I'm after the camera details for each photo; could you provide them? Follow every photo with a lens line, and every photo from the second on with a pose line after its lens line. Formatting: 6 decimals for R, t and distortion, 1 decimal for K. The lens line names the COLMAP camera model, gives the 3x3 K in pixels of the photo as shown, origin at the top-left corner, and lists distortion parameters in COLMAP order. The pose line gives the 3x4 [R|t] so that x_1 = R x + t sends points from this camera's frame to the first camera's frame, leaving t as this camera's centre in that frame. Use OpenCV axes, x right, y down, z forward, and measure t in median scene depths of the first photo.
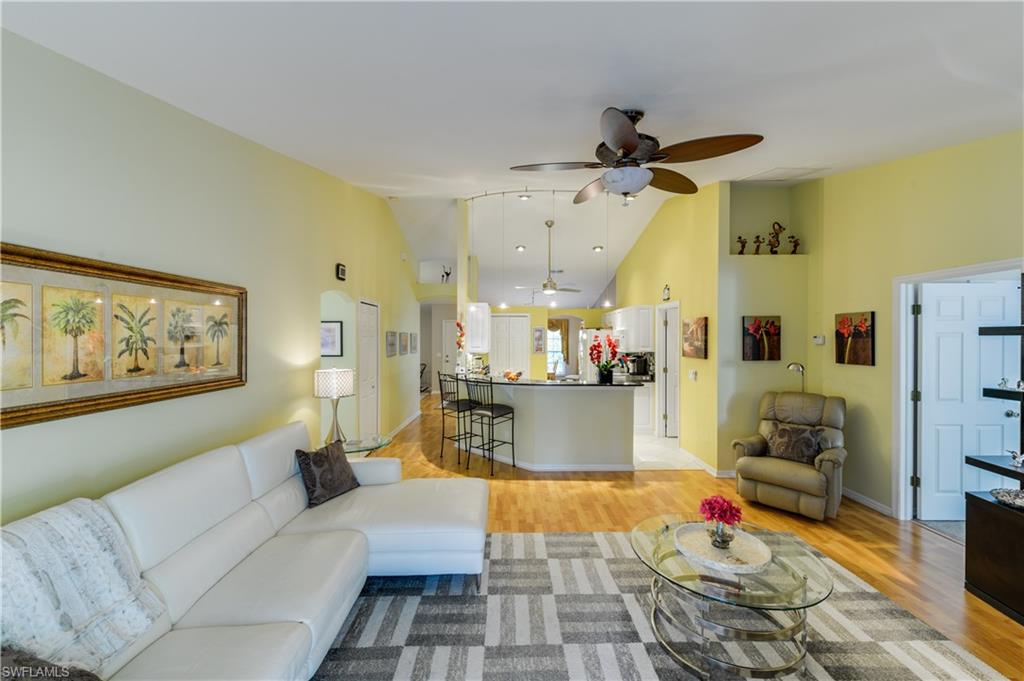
lens RADIAL K [[408.2, 0, 504.8], [0, 408.2, 339.2], [0, 0, 1]] dist [0.003847, -0.000065]
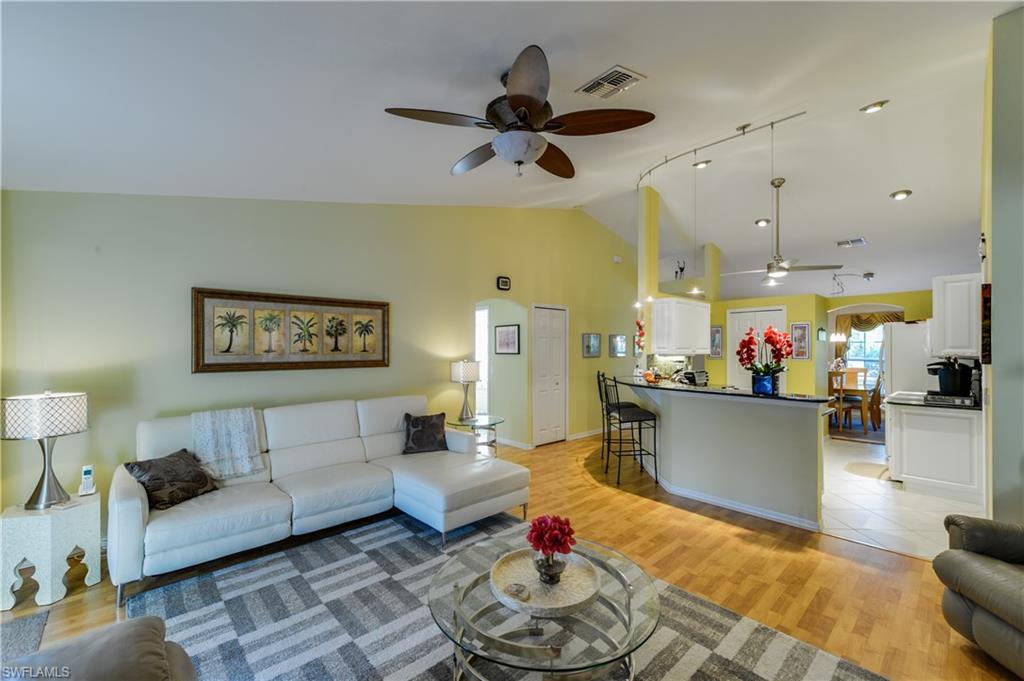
lens RADIAL K [[408.2, 0, 502.7], [0, 408.2, 346.6], [0, 0, 1]] dist [0.003847, -0.000065]
pose [[0.662658, -0.005870, -0.748899, 0.514792], [-0.000110, 0.999969, -0.007935, 0.033137], [0.748922, 0.005341, 0.662636, 0.204252]]
